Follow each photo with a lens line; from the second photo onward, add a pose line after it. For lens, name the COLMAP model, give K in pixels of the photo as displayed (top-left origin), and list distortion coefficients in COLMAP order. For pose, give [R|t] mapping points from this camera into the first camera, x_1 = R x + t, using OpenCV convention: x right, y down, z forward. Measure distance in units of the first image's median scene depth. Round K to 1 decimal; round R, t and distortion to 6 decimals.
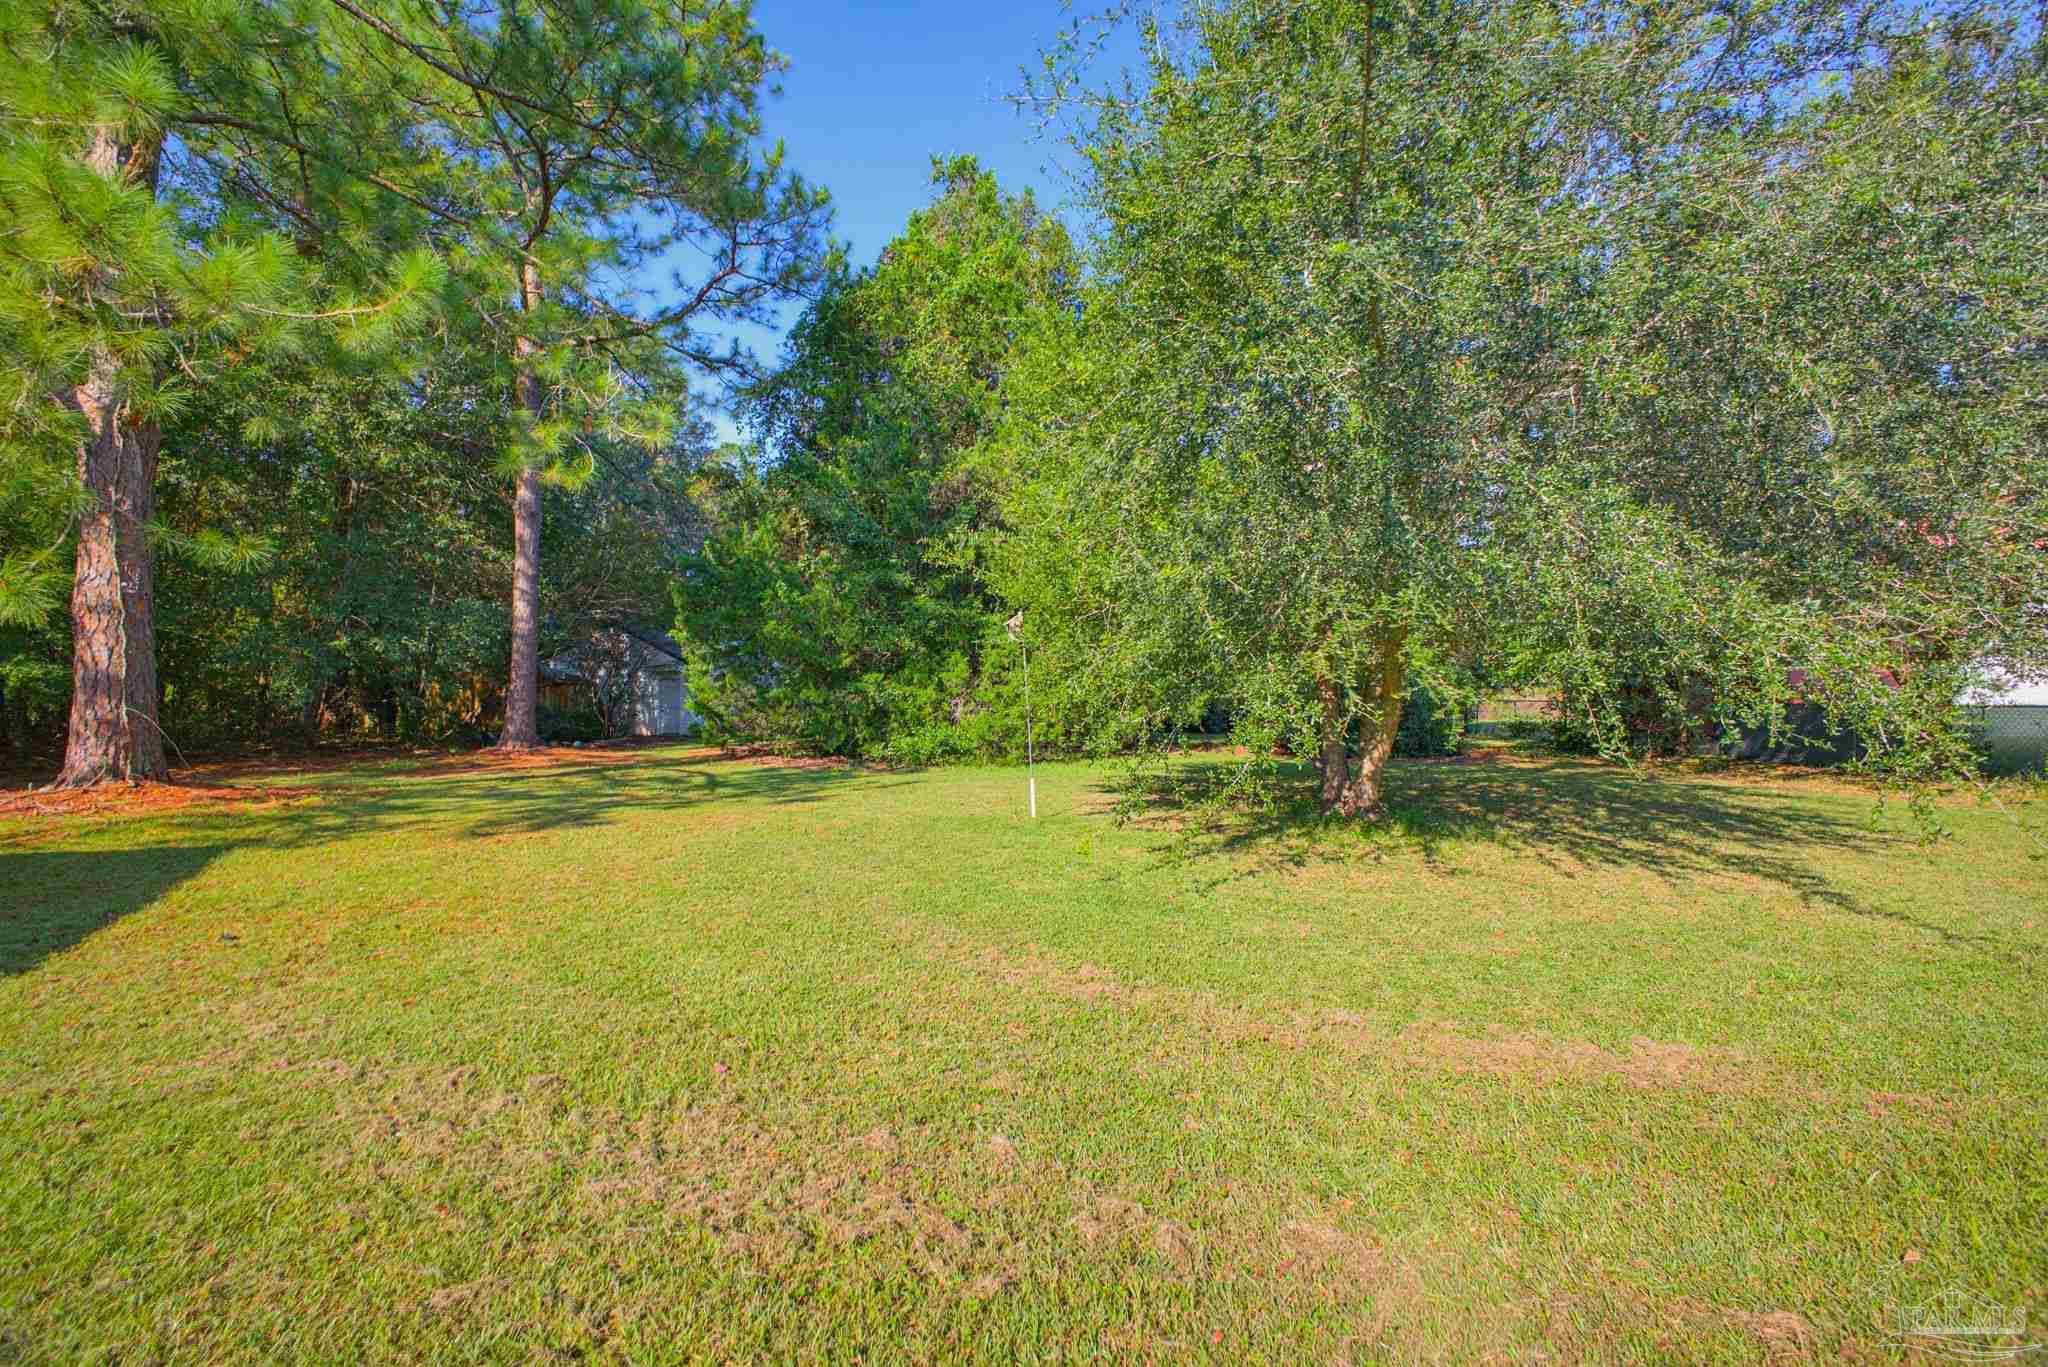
lens RADIAL K [[803.1, 0, 1021.9], [0, 803.1, 687.3], [0, 0, 1]] dist [-0.002694, -0.001526]
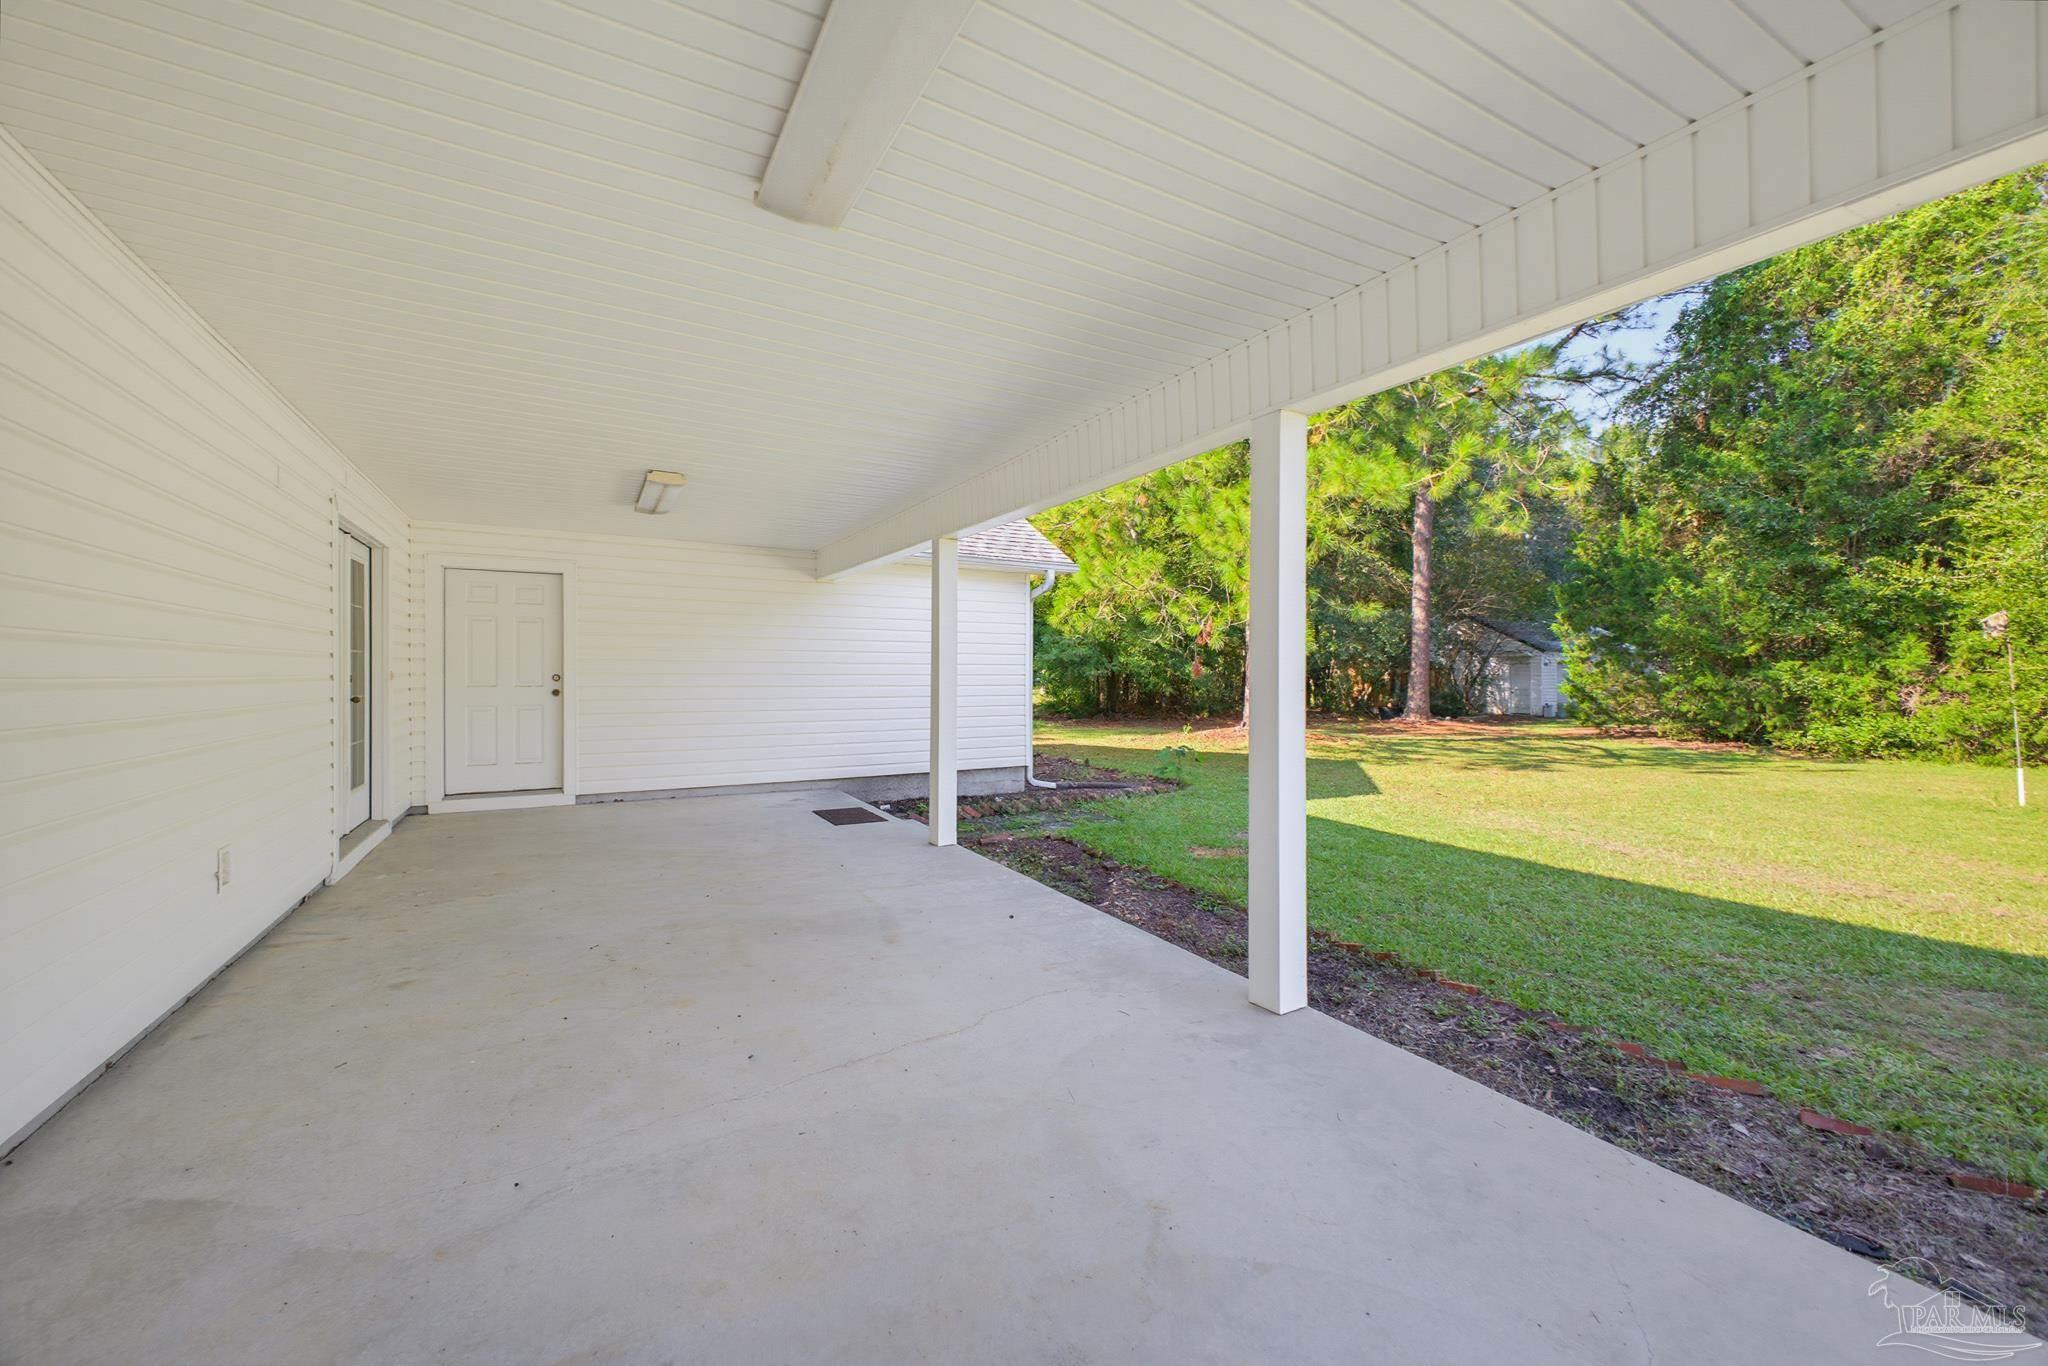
lens RADIAL K [[803.1, 0, 1019.3], [0, 803.1, 679.7], [0, 0, 1]] dist [-0.002694, -0.001526]
pose [[0.608847, 0.008213, -0.793245, 0.021275], [0.004376, 0.999896, 0.013711, -0.011029], [0.793276, -0.011819, 0.608748, -0.345075]]
